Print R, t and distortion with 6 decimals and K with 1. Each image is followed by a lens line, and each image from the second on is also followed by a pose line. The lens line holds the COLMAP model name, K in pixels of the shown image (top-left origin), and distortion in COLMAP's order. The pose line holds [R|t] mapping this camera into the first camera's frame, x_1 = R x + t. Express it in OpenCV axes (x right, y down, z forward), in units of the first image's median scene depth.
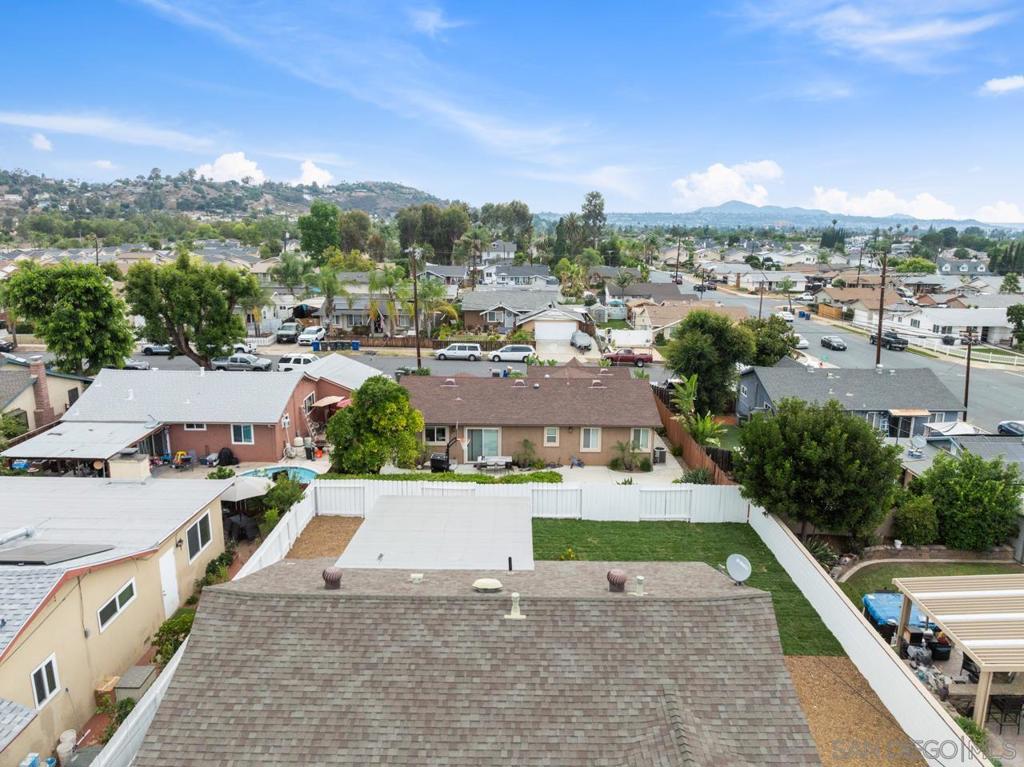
lens RADIAL K [[724.9, 0, 512.0], [0, 724.9, 383.5], [0, 0, 1]] dist [-0.038772, 0.006702]
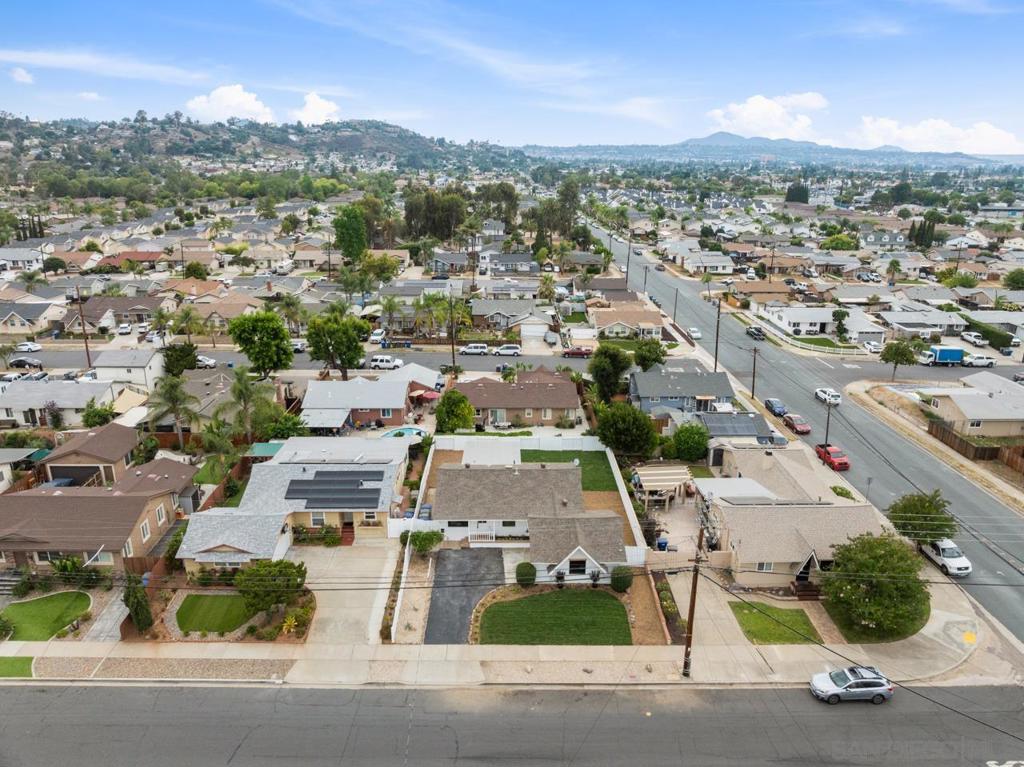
lens RADIAL K [[724.9, 0, 512.0], [0, 724.9, 383.5], [0, 0, 1]] dist [-0.038772, 0.006702]
pose [[0.999794, -0.007645, 0.018821, -0.018536], [0.005930, 0.995964, 0.089557, -0.107416], [-0.019430, -0.089427, 0.995804, -0.593603]]
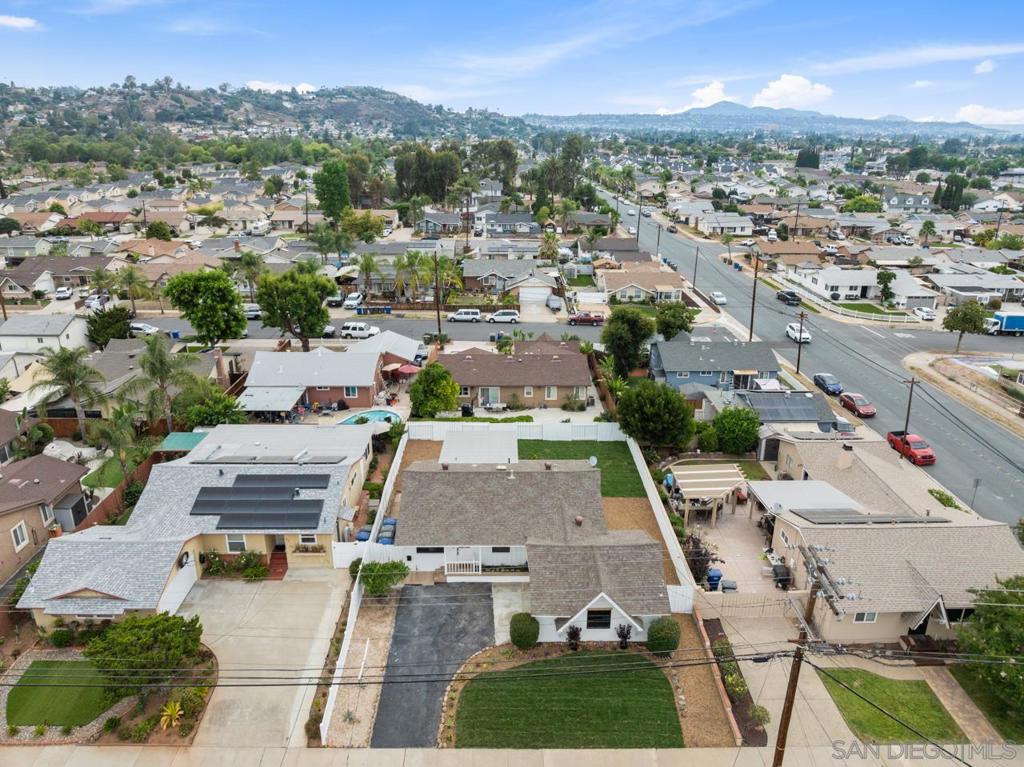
lens RADIAL K [[724.9, 0, 512.0], [0, 724.9, 383.5], [0, 0, 1]] dist [-0.038772, 0.006702]
pose [[0.999784, -0.008745, 0.018836, -0.009373], [0.006287, 0.991913, 0.126761, -0.085953], [-0.019792, -0.126616, 0.991754, -0.373691]]
